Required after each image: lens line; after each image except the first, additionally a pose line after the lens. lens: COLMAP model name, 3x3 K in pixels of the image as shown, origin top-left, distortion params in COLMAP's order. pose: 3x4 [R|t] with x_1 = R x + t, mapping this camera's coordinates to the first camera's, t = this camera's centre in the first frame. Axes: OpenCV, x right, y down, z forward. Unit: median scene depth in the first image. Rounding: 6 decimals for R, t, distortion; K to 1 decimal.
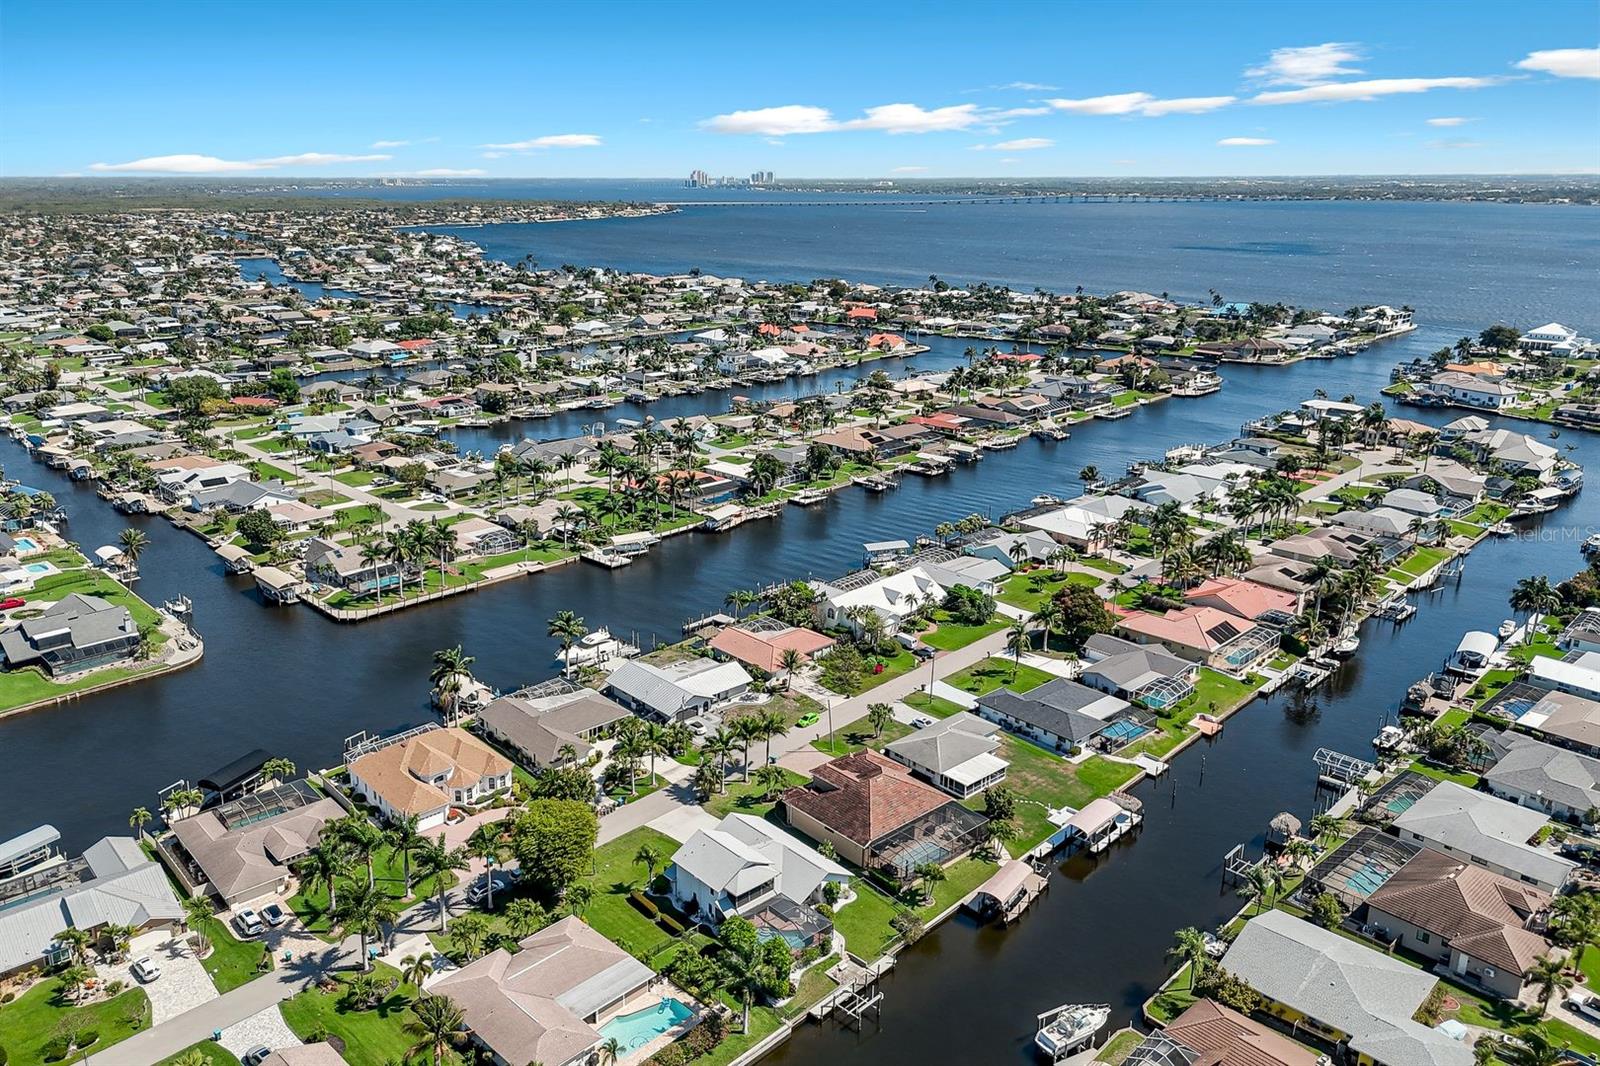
lens RADIAL K [[1190.6, 0, 793.6], [0, 1190.6, 579.1], [0, 0, 1]] dist [0.085859, -0.088106]
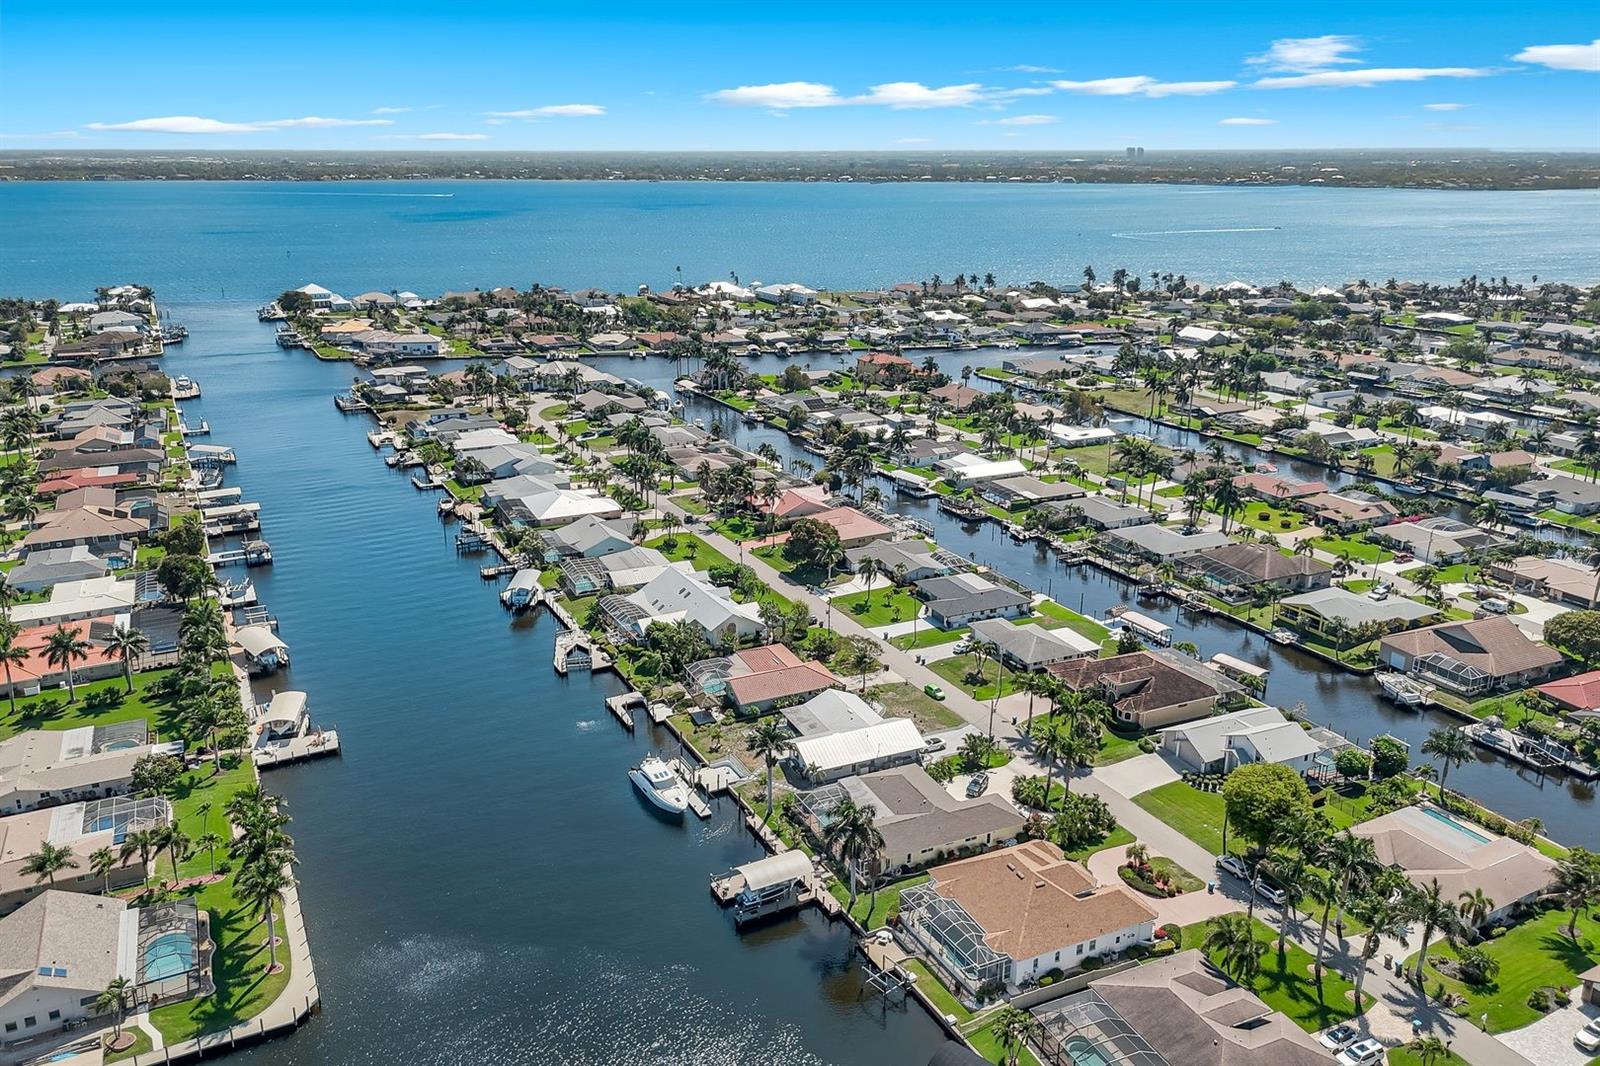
lens RADIAL K [[1158.9, 0, 800.0], [0, 1158.9, 533.0], [0, 0, 1]] dist [0.002354, 0.001689]
pose [[0.308799, -0.305290, 0.900800, -0.824260], [0.309156, 0.927877, 0.208486, -0.235211], [-0.899481, 0.214108, 0.380910, 0.677576]]
